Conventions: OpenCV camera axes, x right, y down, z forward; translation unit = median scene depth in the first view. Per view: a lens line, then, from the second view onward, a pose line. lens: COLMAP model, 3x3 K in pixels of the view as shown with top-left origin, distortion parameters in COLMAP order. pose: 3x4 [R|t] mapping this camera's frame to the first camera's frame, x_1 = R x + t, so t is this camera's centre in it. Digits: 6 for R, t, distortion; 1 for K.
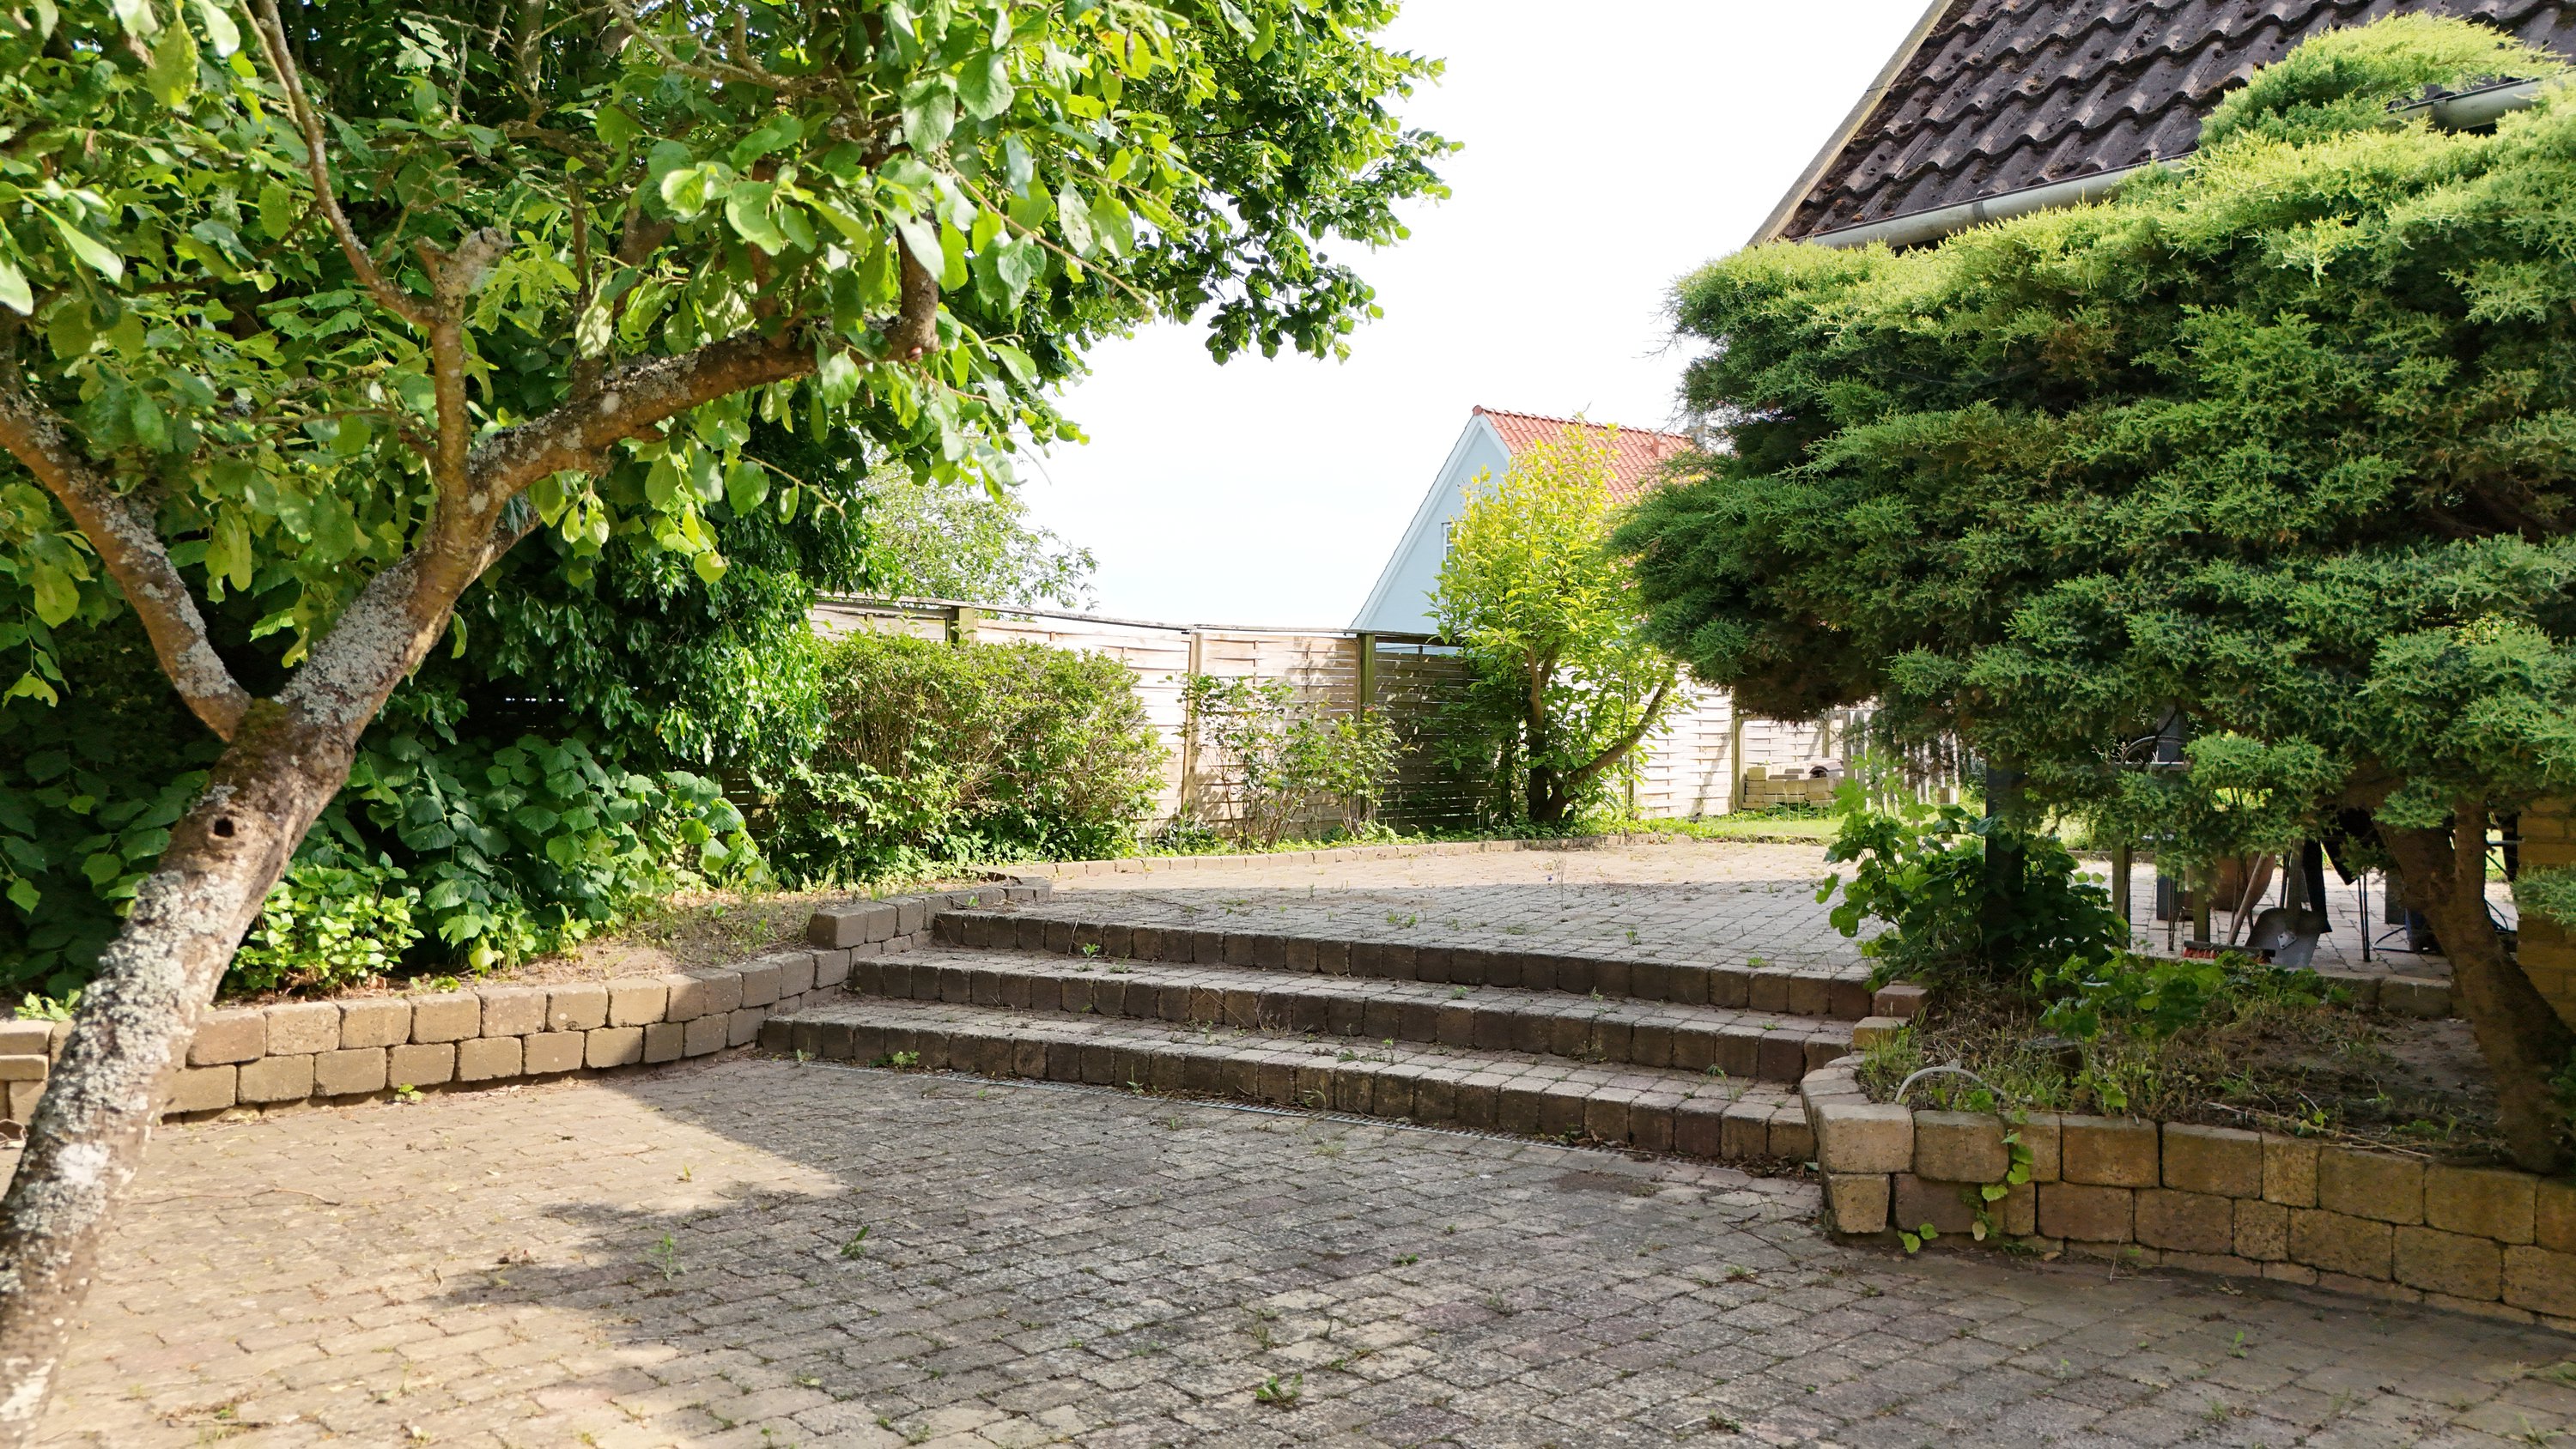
lens RADIAL K [[1901.2, 0, 1298.9], [0, 1901.2, 720.2], [0, 0, 1]] dist [0.080610, -0.075365]
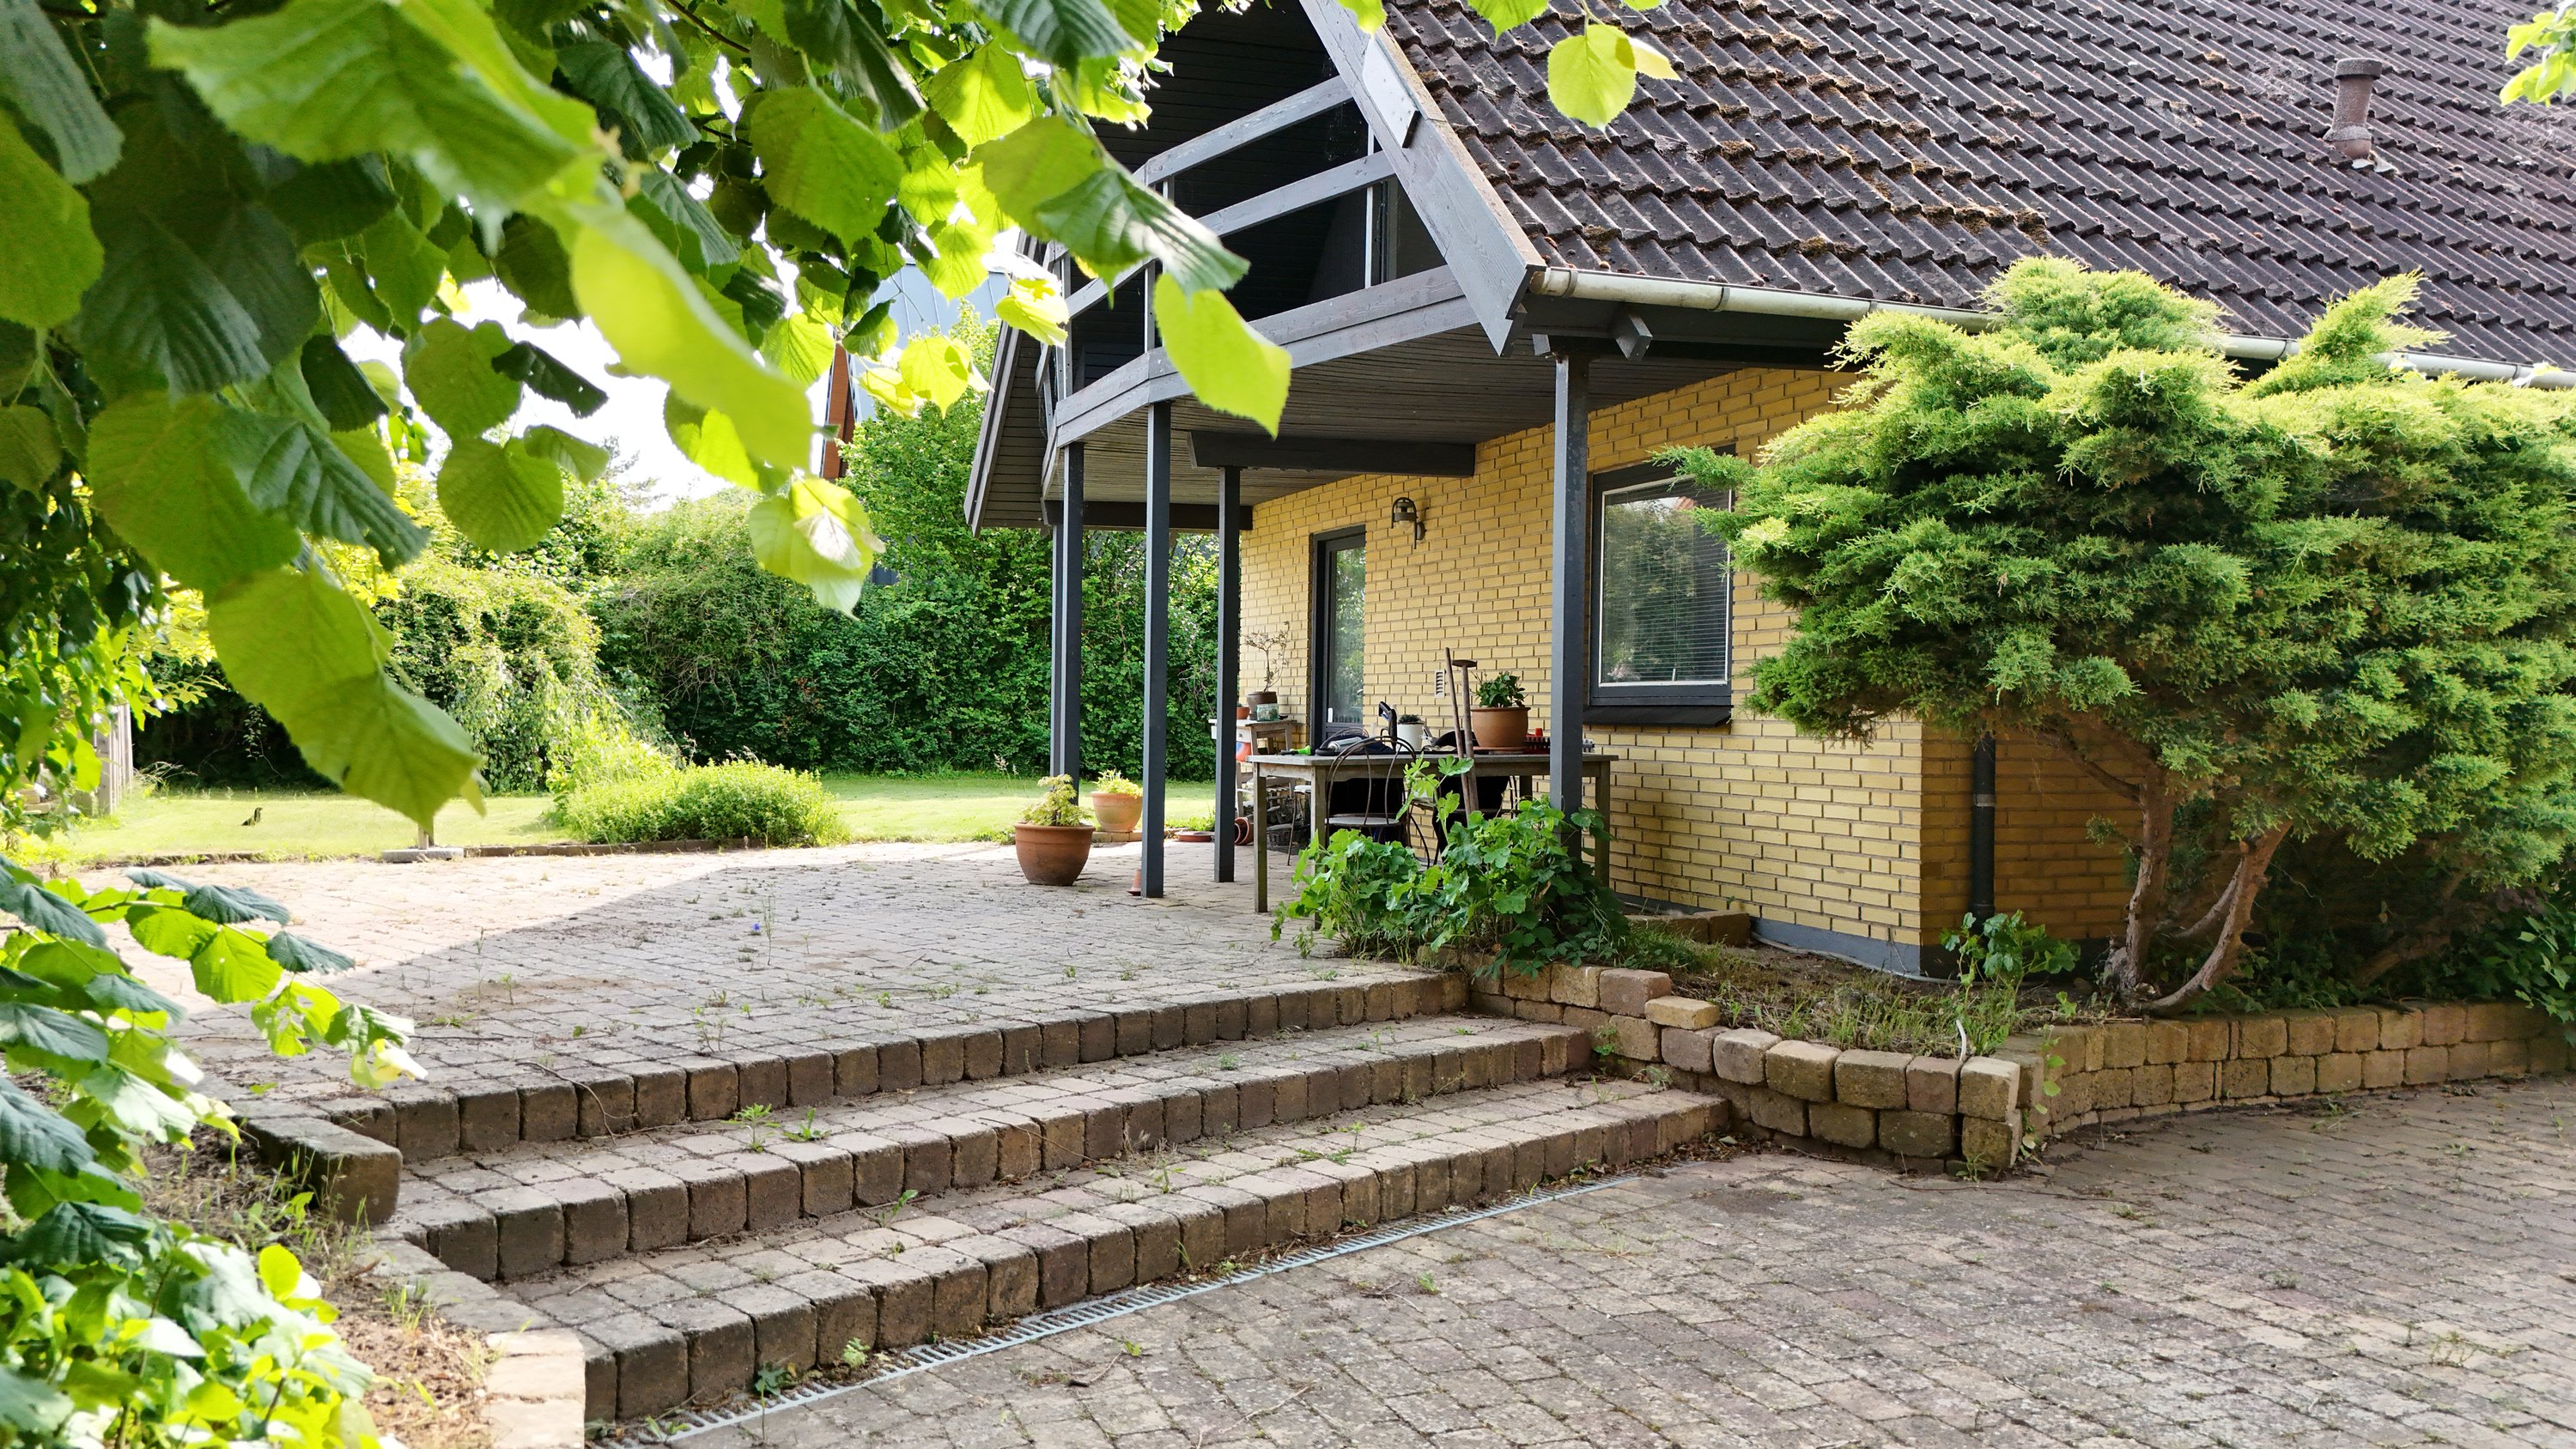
lens RADIAL K [[1901.2, 0, 1298.9], [0, 1901.2, 720.2], [0, 0, 1]] dist [0.080610, -0.075365]
pose [[0.344242, -0.004617, 0.938870, -1.100750], [-0.012670, 0.999874, 0.009562, -0.019988], [-0.938795, -0.015187, 0.344140, 1.119767]]
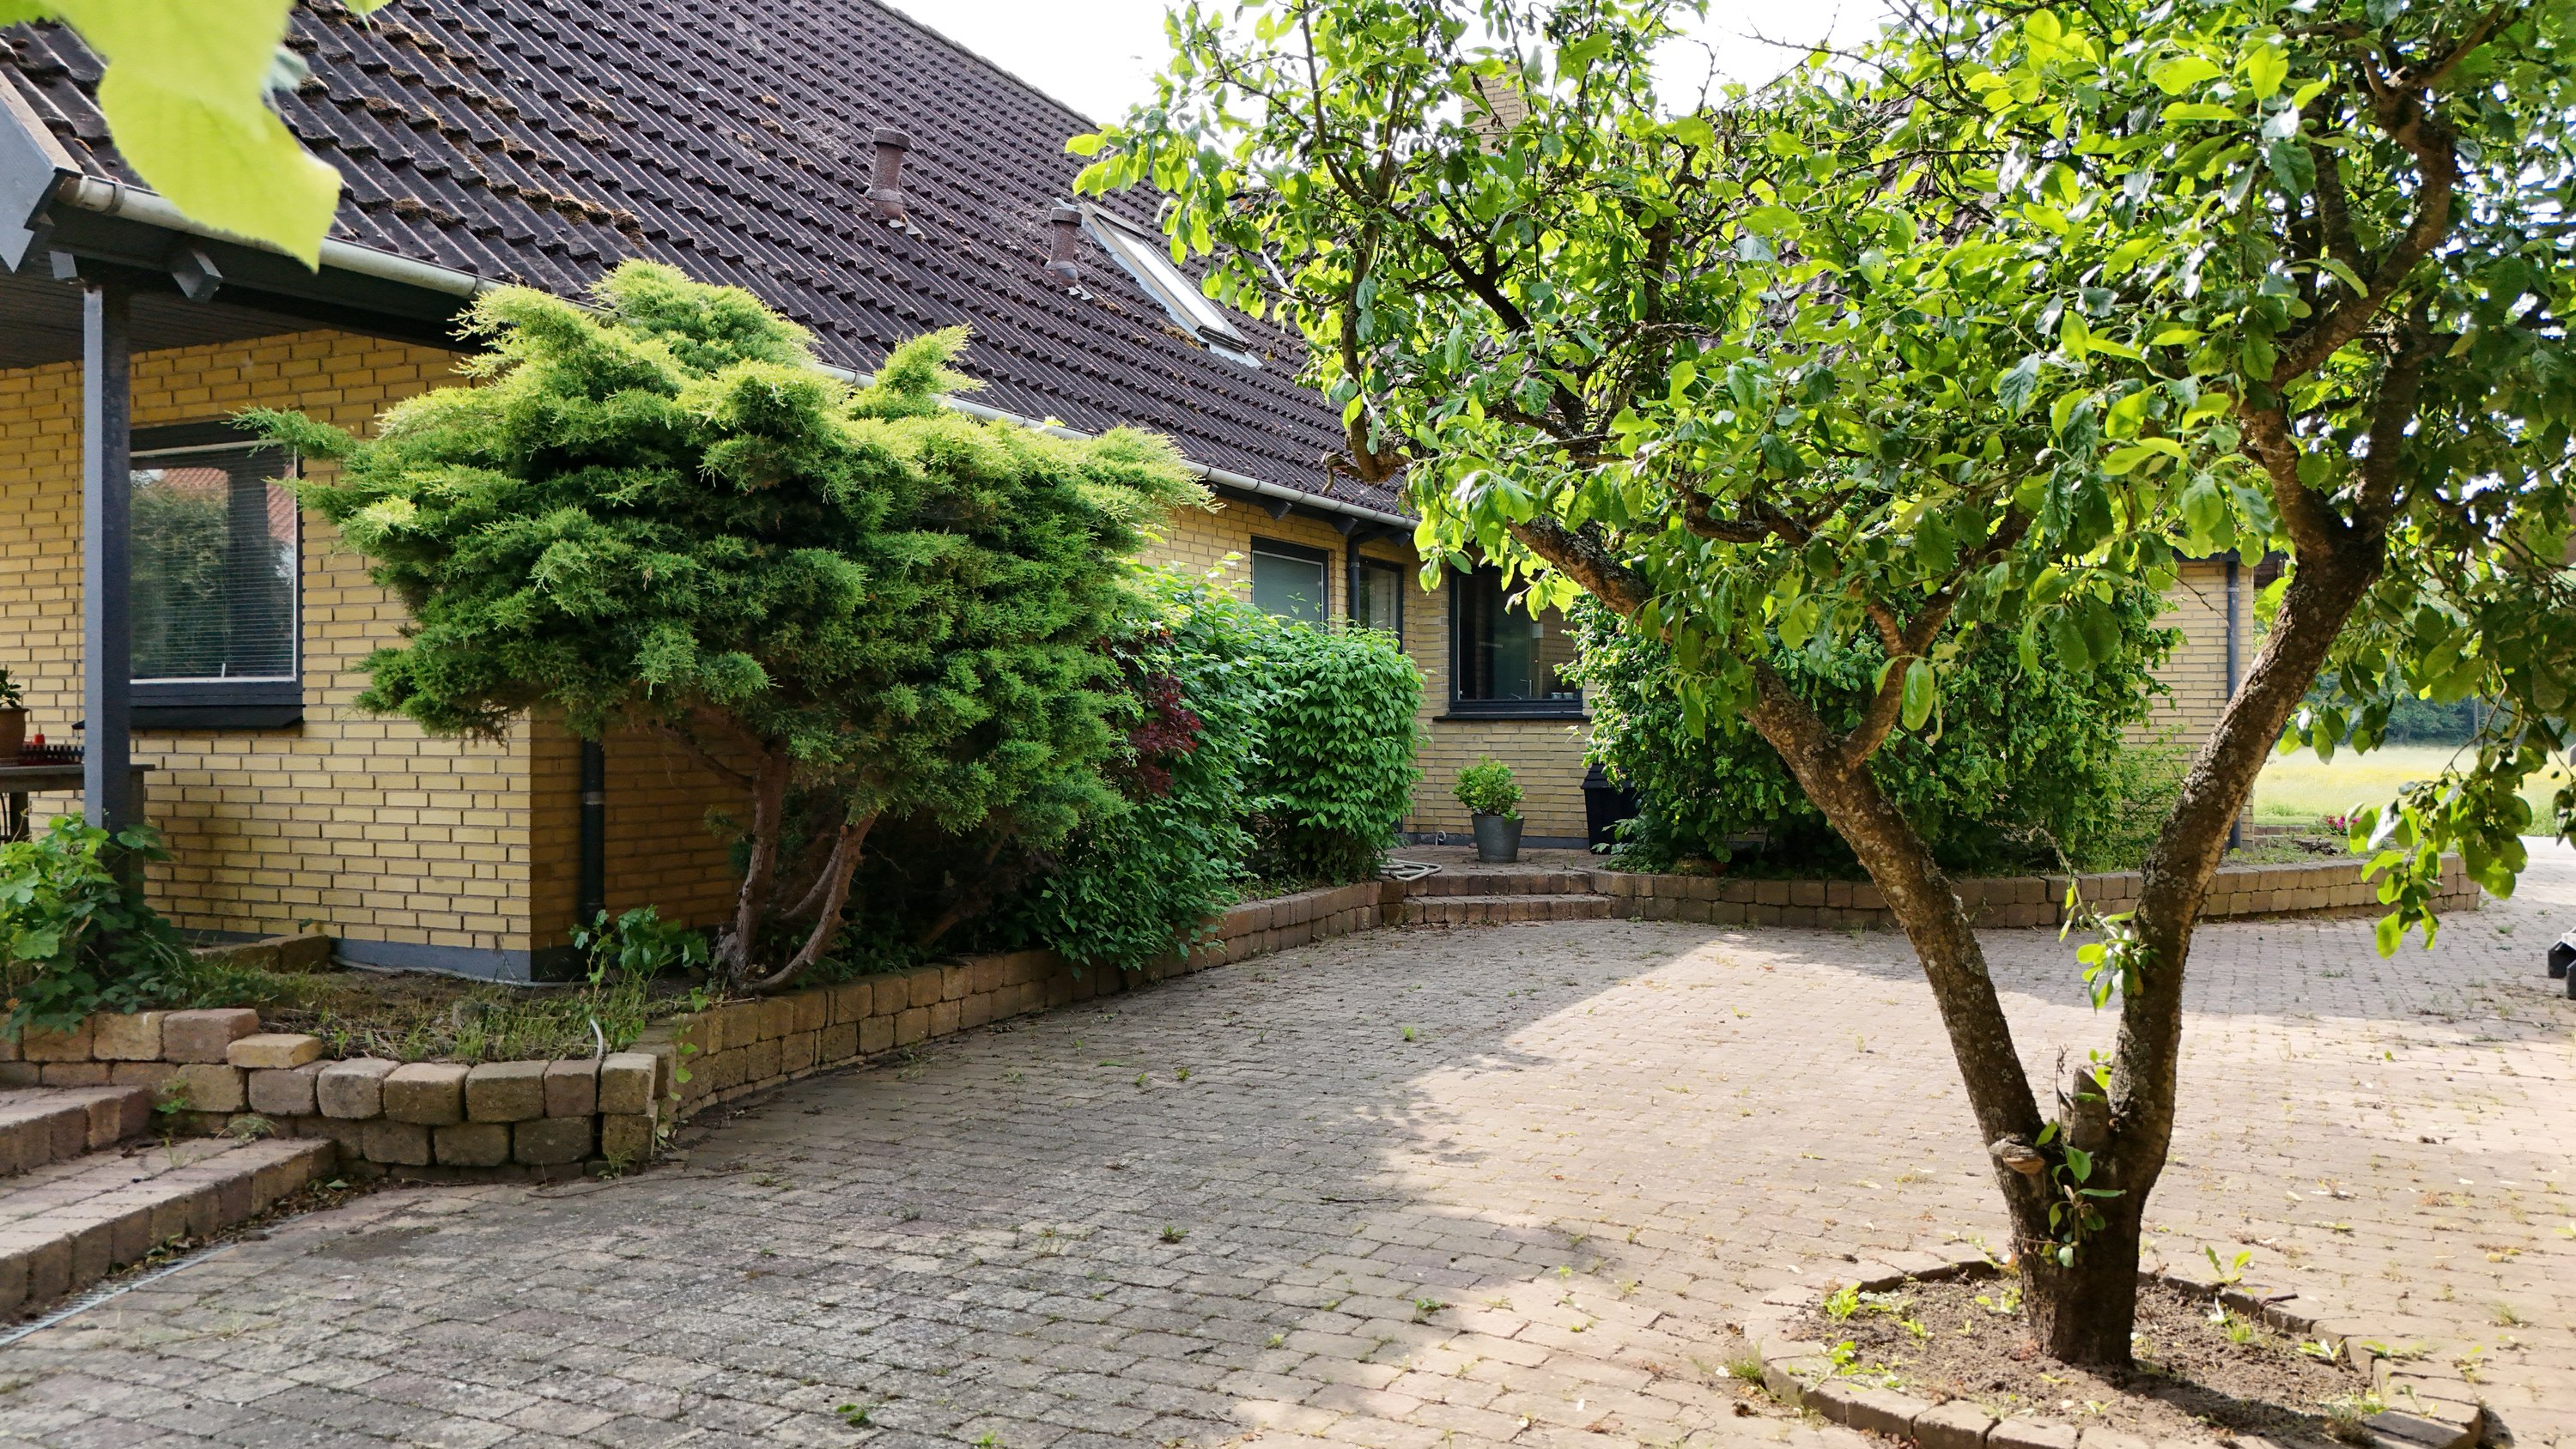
lens RADIAL K [[1903.0, 0, 1288.0], [0, 1903.0, 724.5], [0, 0, 1]] dist [0.071738, -0.058798]
pose [[-0.367490, -0.004058, 0.930019, -1.091222], [-0.004107, 0.999988, 0.002741, -0.012012], [-0.930019, -0.002813, -0.367502, 1.191891]]
